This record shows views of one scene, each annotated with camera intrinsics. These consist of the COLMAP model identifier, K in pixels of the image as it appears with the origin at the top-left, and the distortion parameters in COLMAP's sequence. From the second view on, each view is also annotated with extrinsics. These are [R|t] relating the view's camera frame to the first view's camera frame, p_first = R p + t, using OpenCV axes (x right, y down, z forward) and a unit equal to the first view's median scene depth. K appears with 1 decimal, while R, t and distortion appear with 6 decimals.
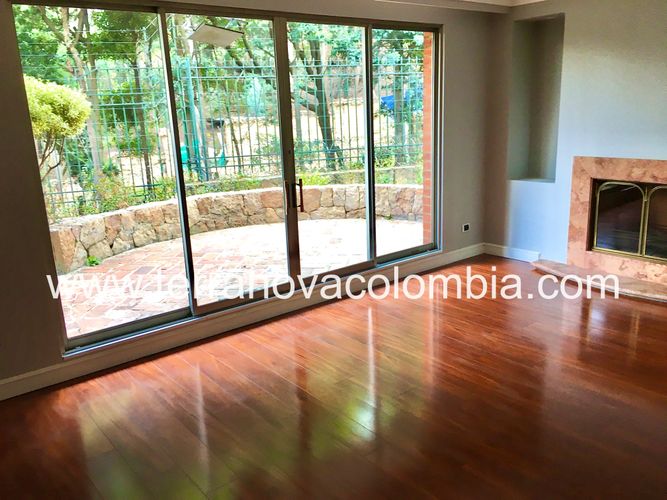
lens RADIAL K [[566.9, 0, 333.4], [0, 566.9, 250.2], [0, 0, 1]] dist [0.005338, 0.002028]
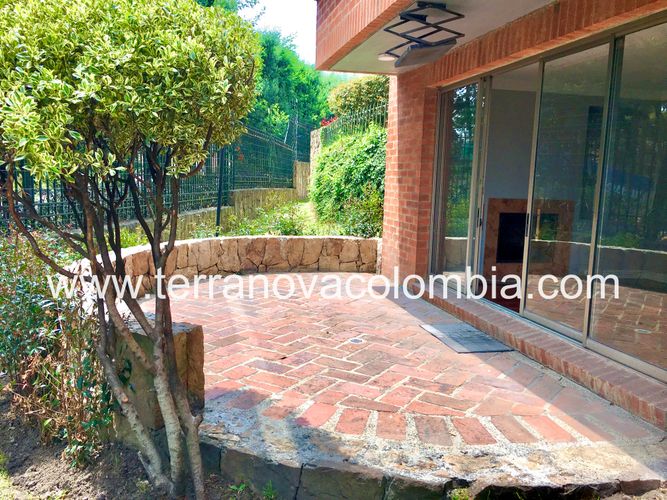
lens RADIAL K [[566.9, 0, 332.6], [0, 566.9, 250.7], [0, 0, 1]] dist [0.005338, 0.002028]
pose [[0.432075, -0.064300, 0.899542, -1.030494], [0.175323, 0.984414, -0.013846, -0.084664], [-0.884631, 0.163693, 0.436614, 0.748152]]
